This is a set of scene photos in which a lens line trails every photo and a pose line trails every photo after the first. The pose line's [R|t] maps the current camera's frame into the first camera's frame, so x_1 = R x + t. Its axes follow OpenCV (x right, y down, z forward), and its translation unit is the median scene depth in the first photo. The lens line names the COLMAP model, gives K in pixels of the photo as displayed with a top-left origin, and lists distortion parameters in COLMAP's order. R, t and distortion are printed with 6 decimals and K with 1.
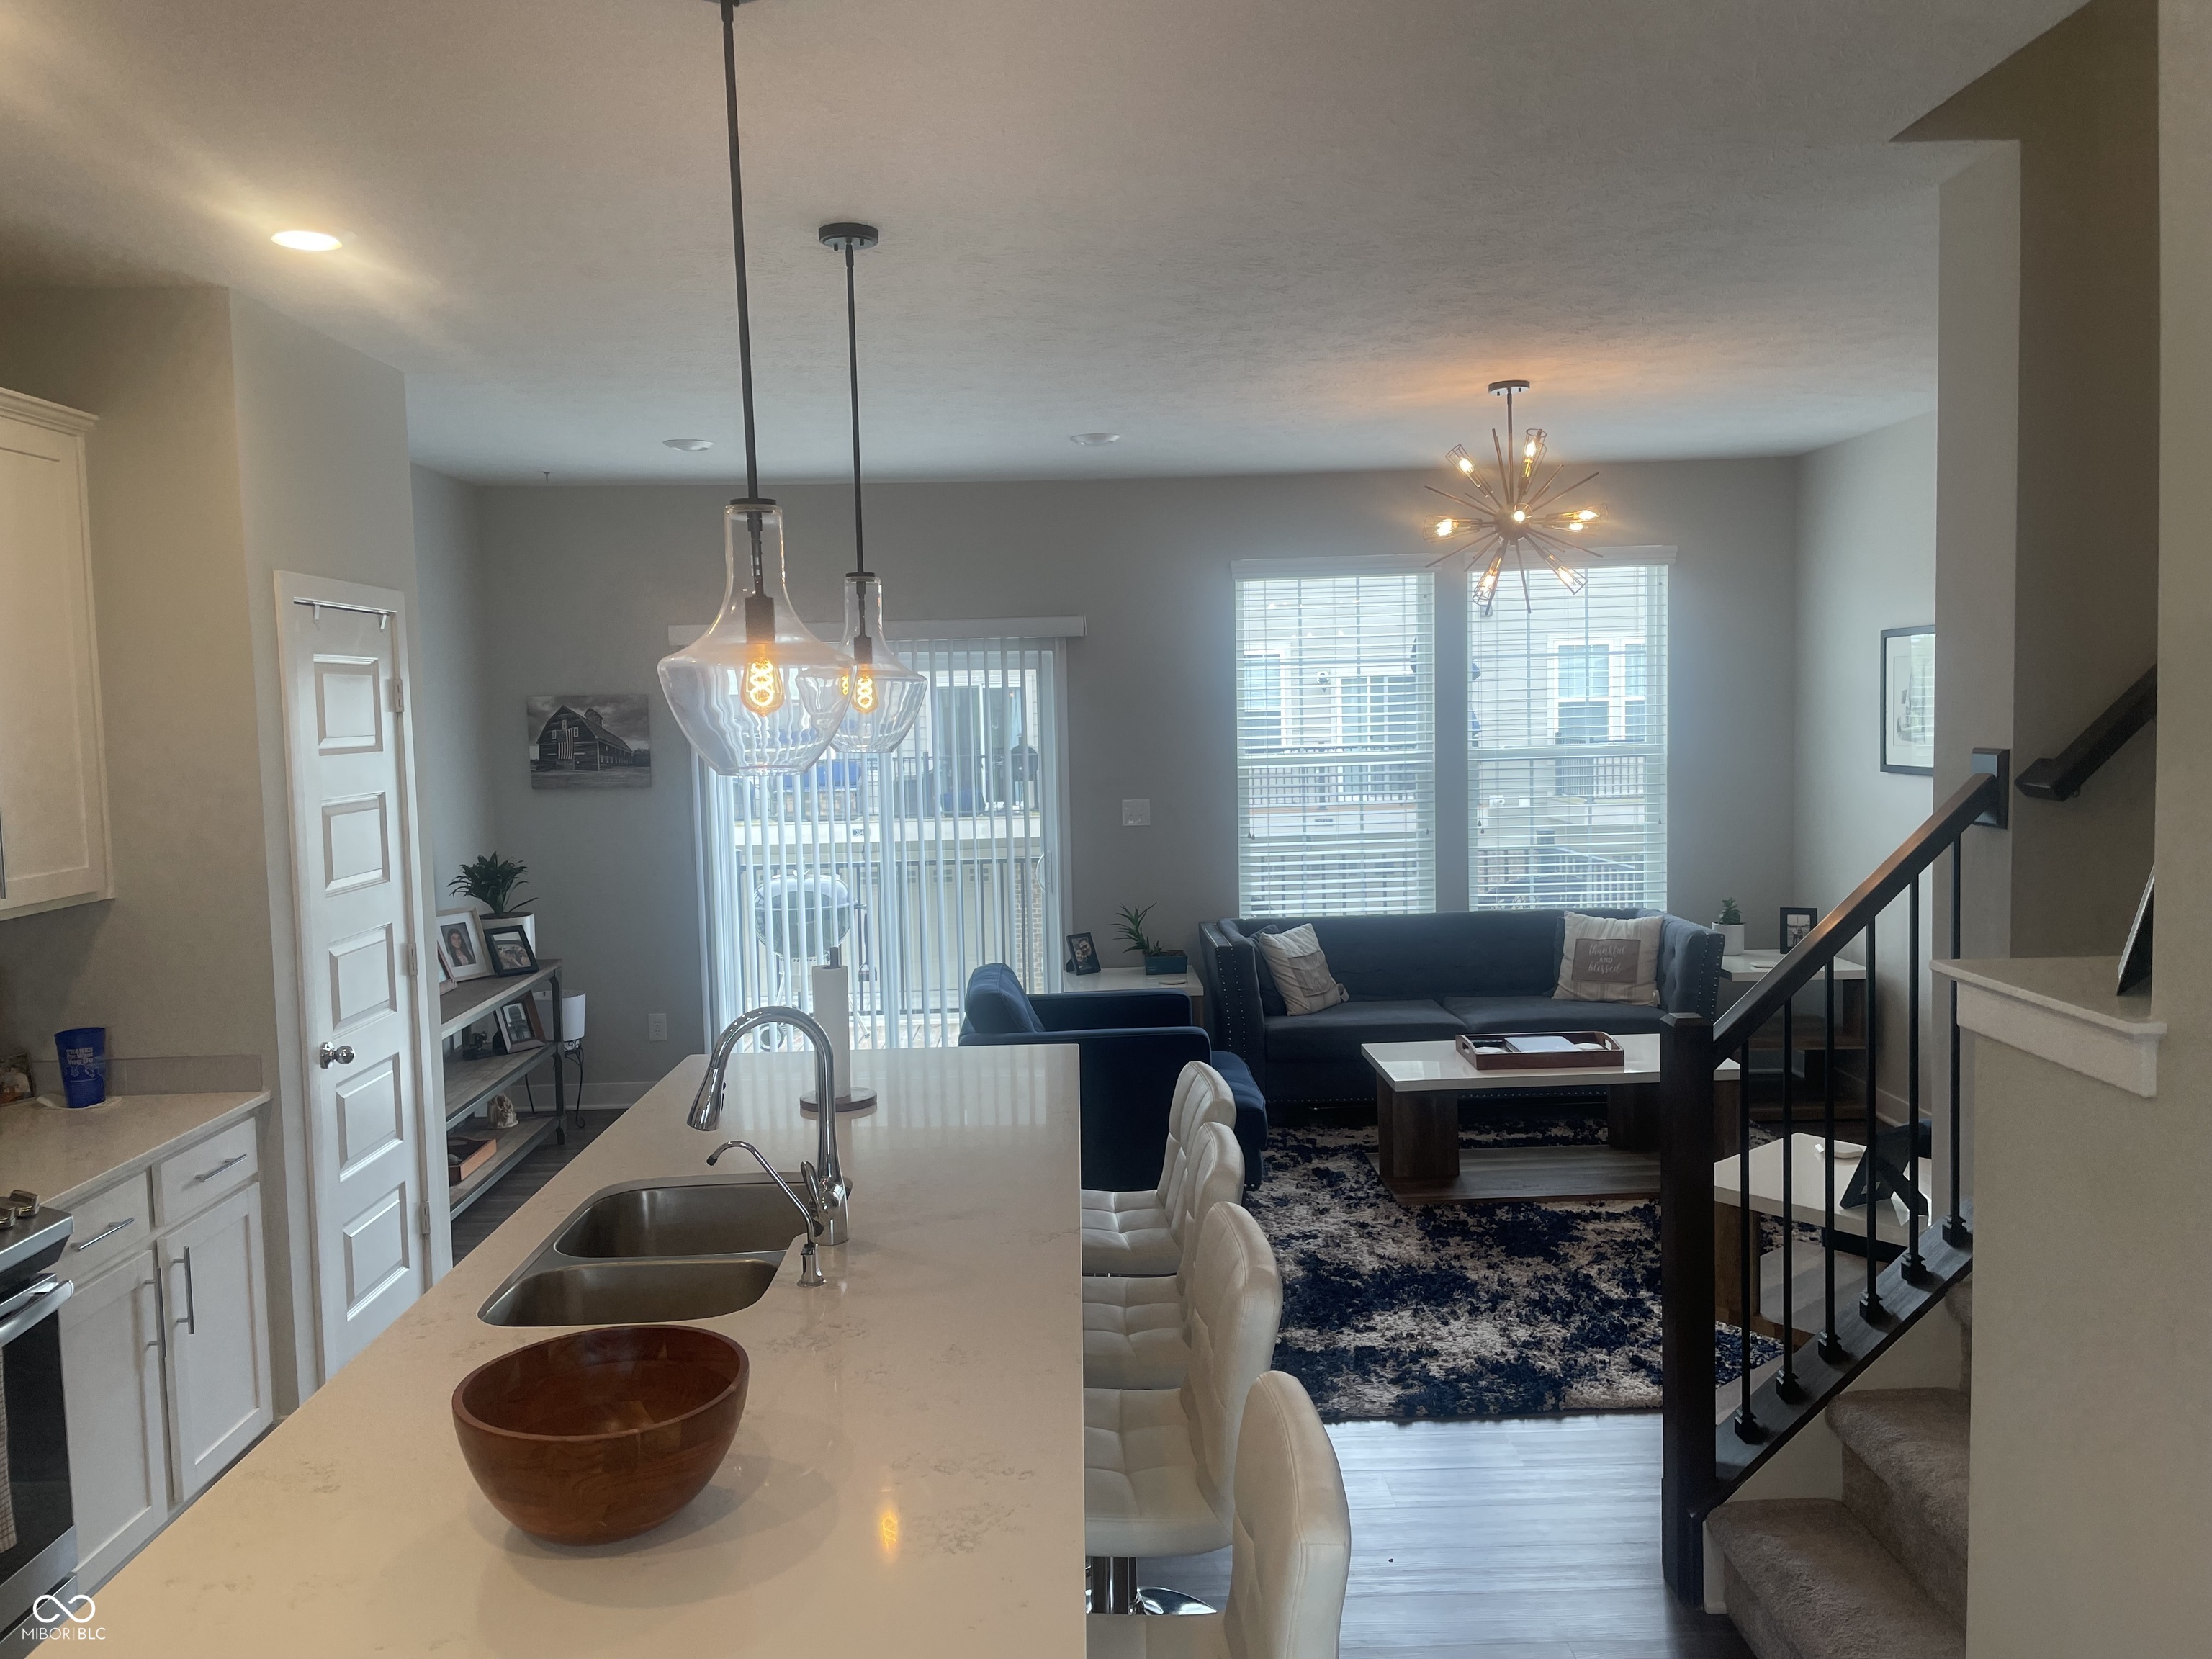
lens RADIAL K [[1675.0, 0, 1106.0], [0, 1675.0, 829.5], [0, 0, 1]] dist [0.118573, -0.174604]
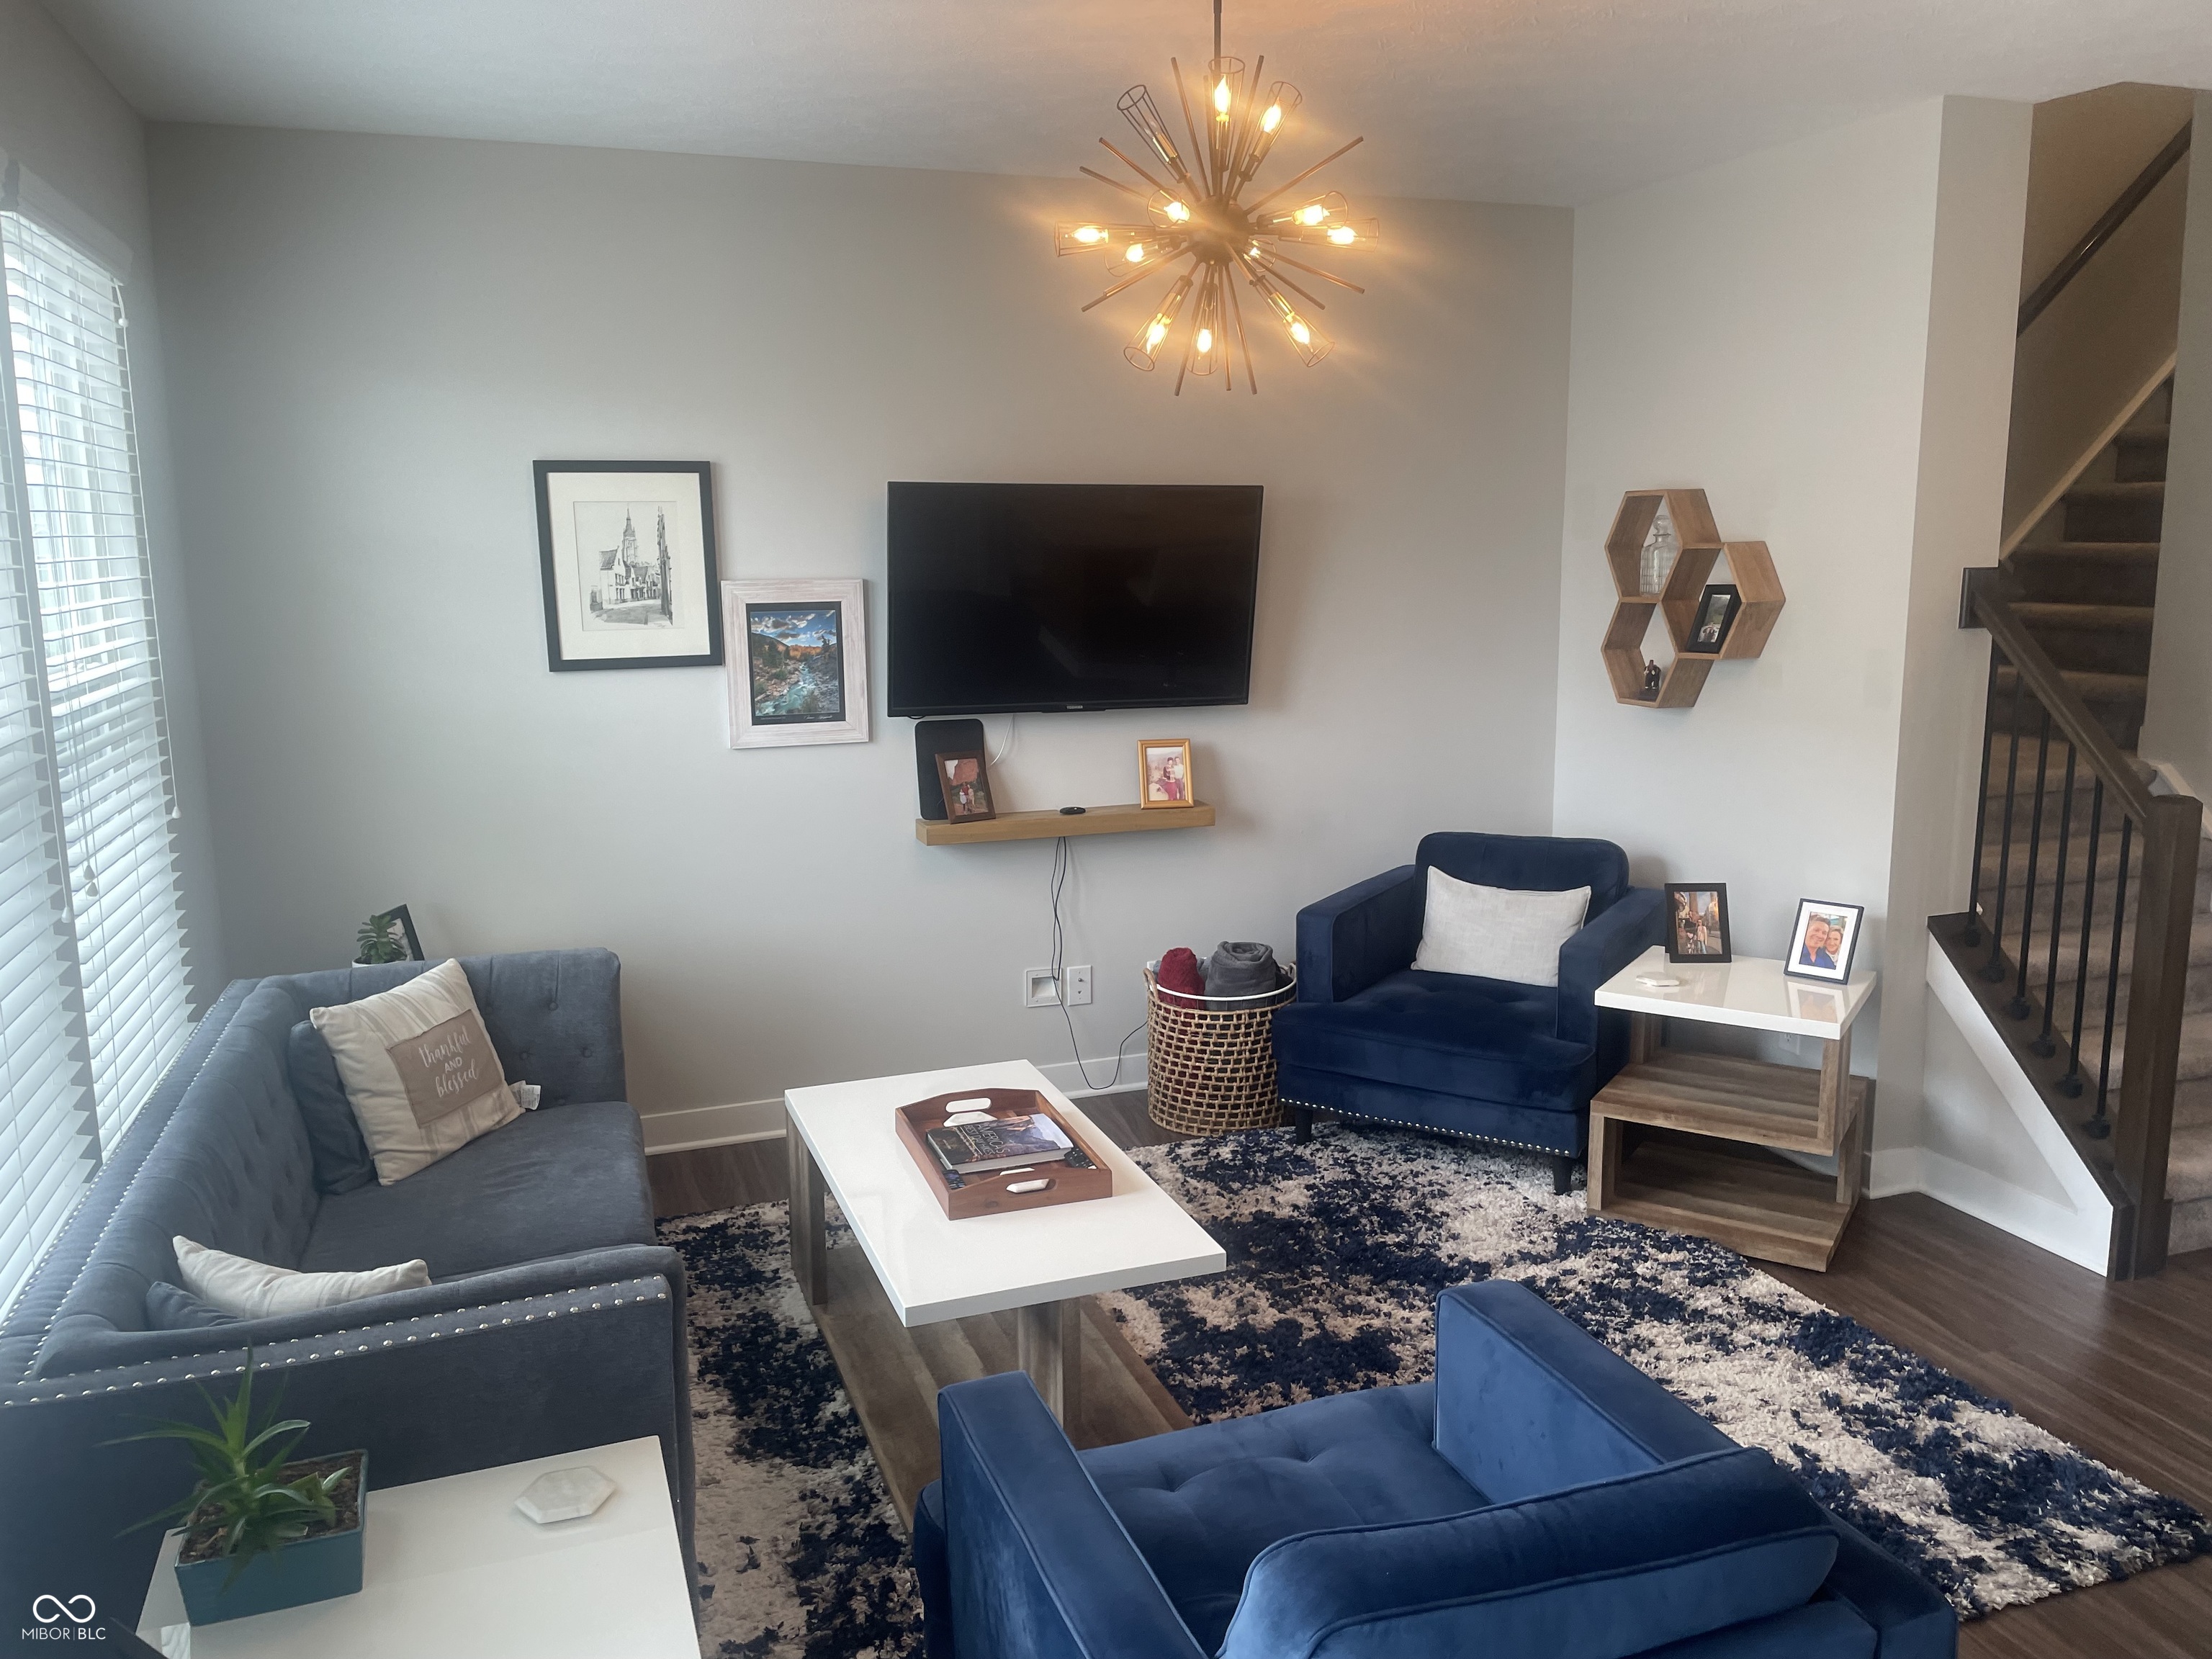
lens RADIAL K [[1675.0, 0, 1106.0], [0, 1675.0, 829.5], [0, 0, 1]] dist [0.118573, -0.174604]
pose [[-0.314052, -0.124983, 0.941143, -0.336334], [0.097971, 0.981739, 0.163066, -0.079440], [-0.944337, 0.143416, -0.296073, 1.303703]]
